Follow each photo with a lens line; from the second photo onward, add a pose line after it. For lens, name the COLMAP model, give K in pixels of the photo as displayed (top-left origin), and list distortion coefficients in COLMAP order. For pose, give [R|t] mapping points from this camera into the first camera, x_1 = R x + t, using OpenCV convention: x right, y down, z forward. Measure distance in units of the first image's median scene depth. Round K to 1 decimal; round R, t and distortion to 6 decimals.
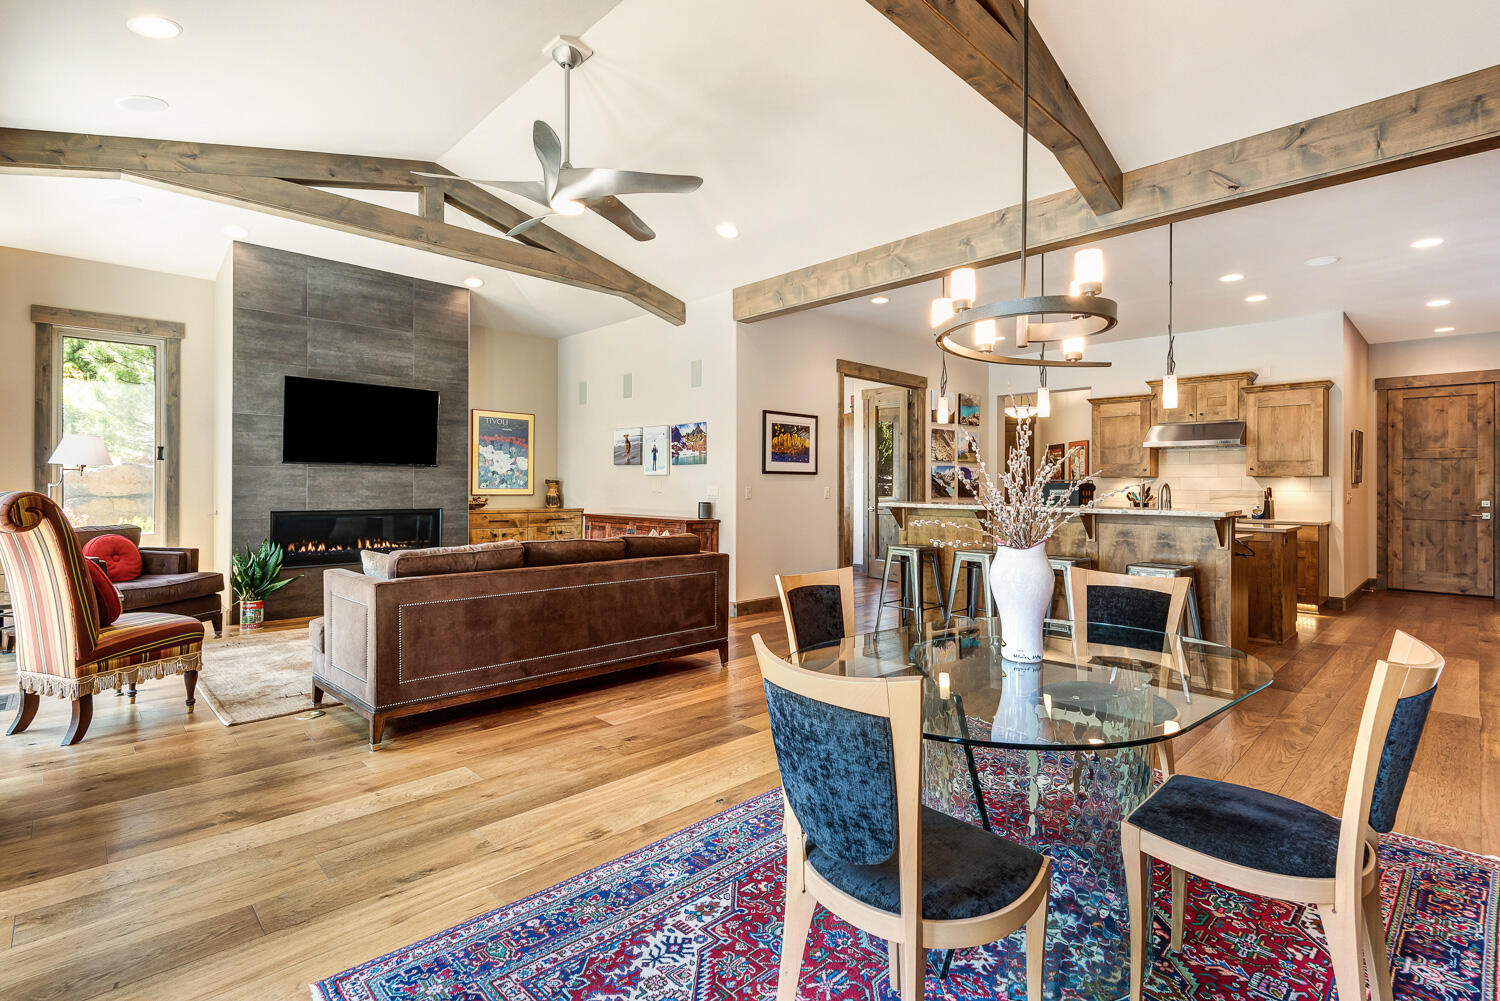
lens RADIAL K [[692.3, 0, 756.9], [0, 692.3, 480.2], [0, 0, 1]] dist [0.024932, -0.016254]
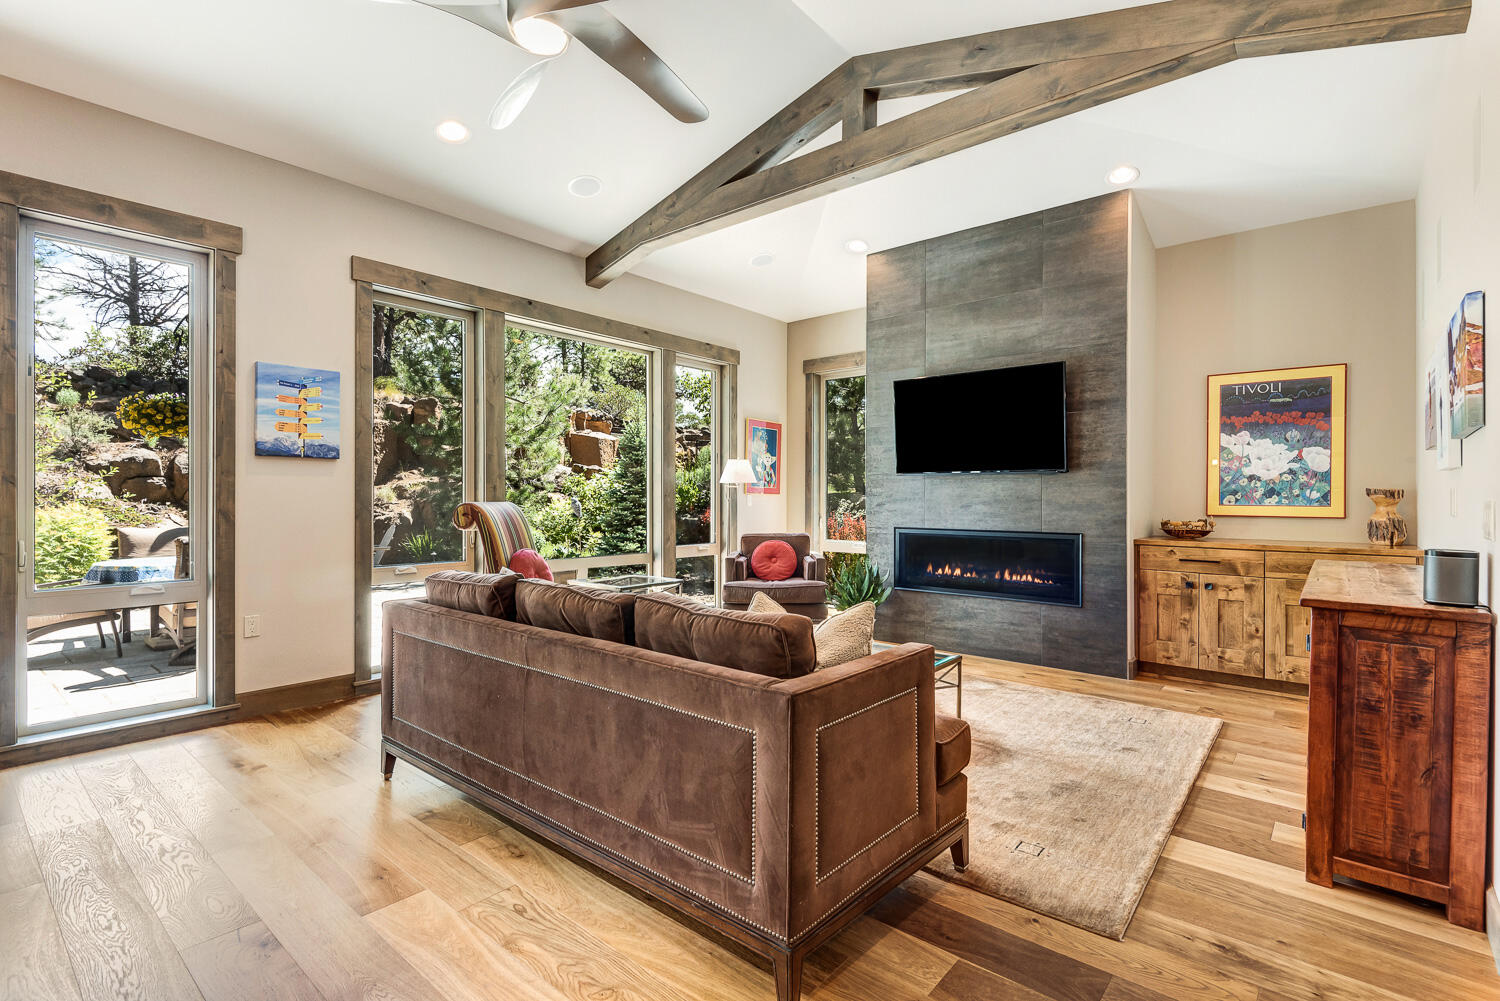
lens RADIAL K [[701.3, 0, 750.0], [0, 701.3, 497.1], [0, 0, 1]] dist [0.033906, -0.023068]
pose [[0.096715, -0.007152, -0.995286, 0.192639], [0.005833, 0.999961, -0.006619, 0.007614], [0.995295, -0.005166, 0.096753, 0.599782]]
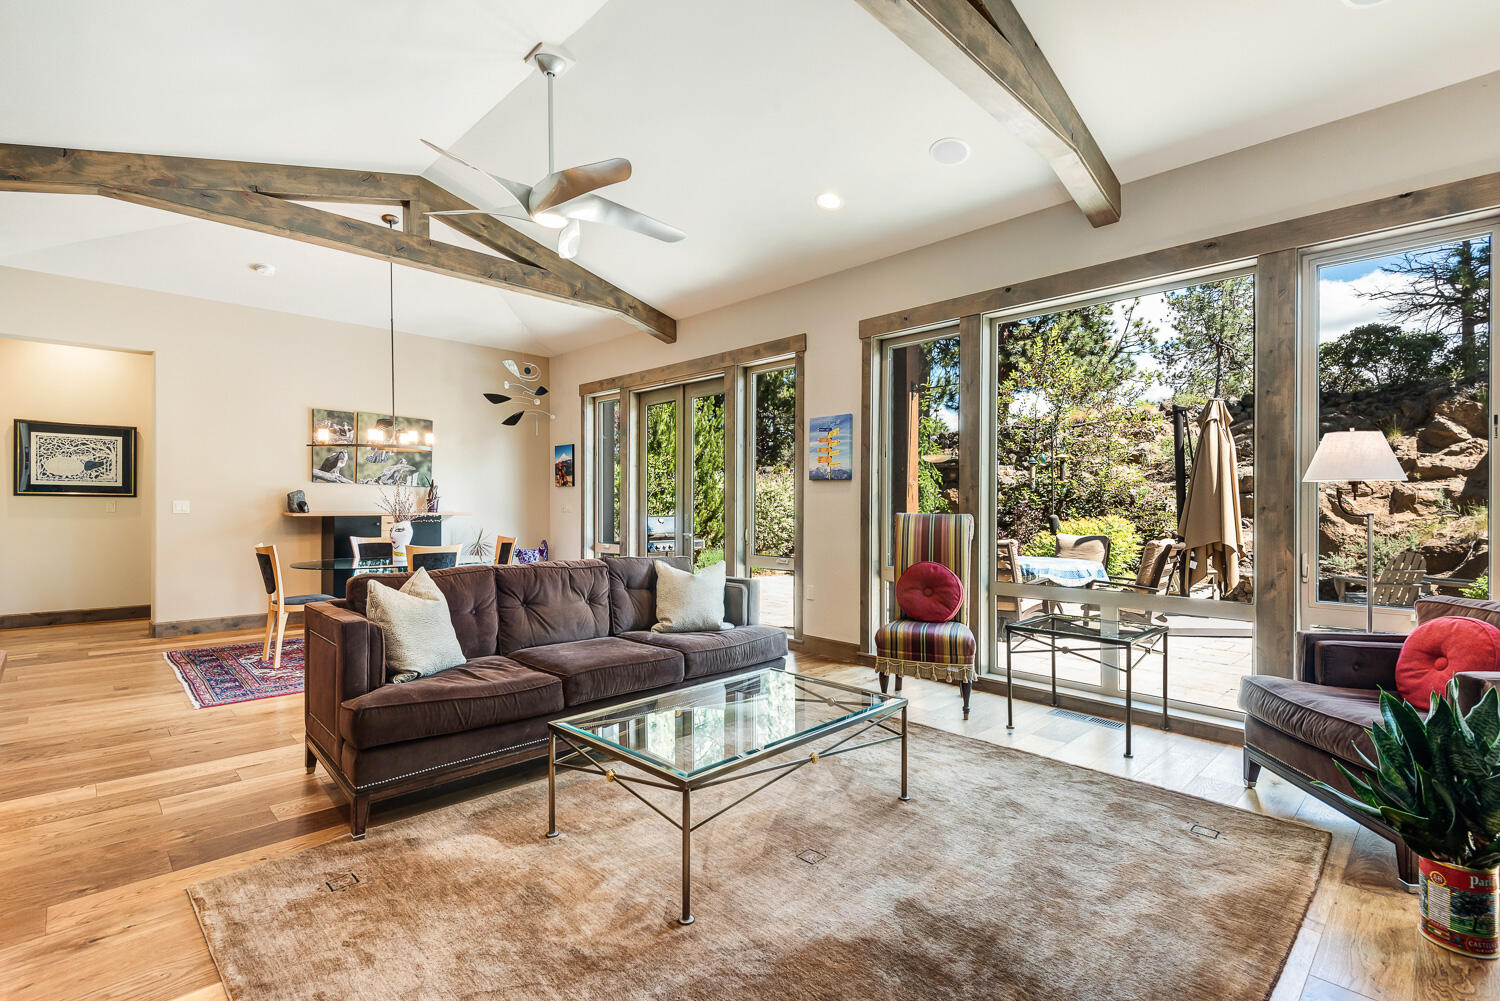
lens RADIAL K [[694.9, 0, 747.2], [0, 694.9, 512.3], [0, 0, 1]] dist [0.032429, -0.018055]
pose [[-0.999879, -0.015367, 0.002583, -0.298009], [-0.015367, 0.999882, 0.000011, 0.007939], [-0.002583, -0.000029, -0.999997, 1.065761]]
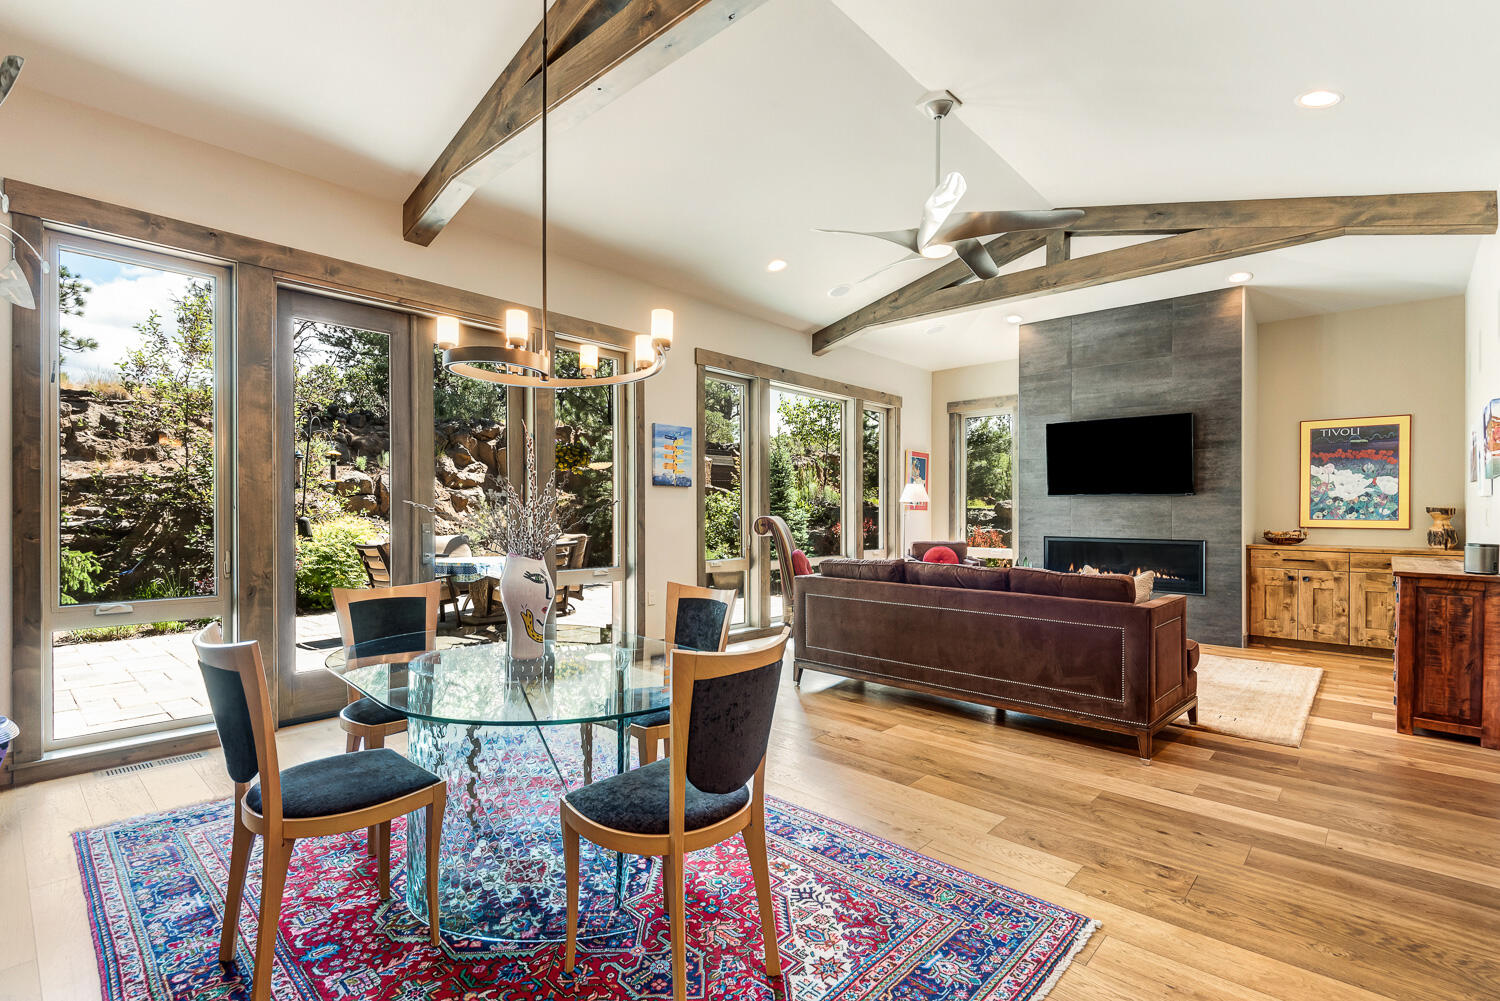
lens RADIAL K [[694.9, 0, 747.2], [0, 694.9, 512.3], [0, 0, 1]] dist [0.032429, -0.018055]
pose [[0.053417, -0.006604, -0.998550, 0.417387], [0.004282, 0.999970, -0.006385, 0.006971], [0.998563, -0.003935, 0.053444, 0.348749]]
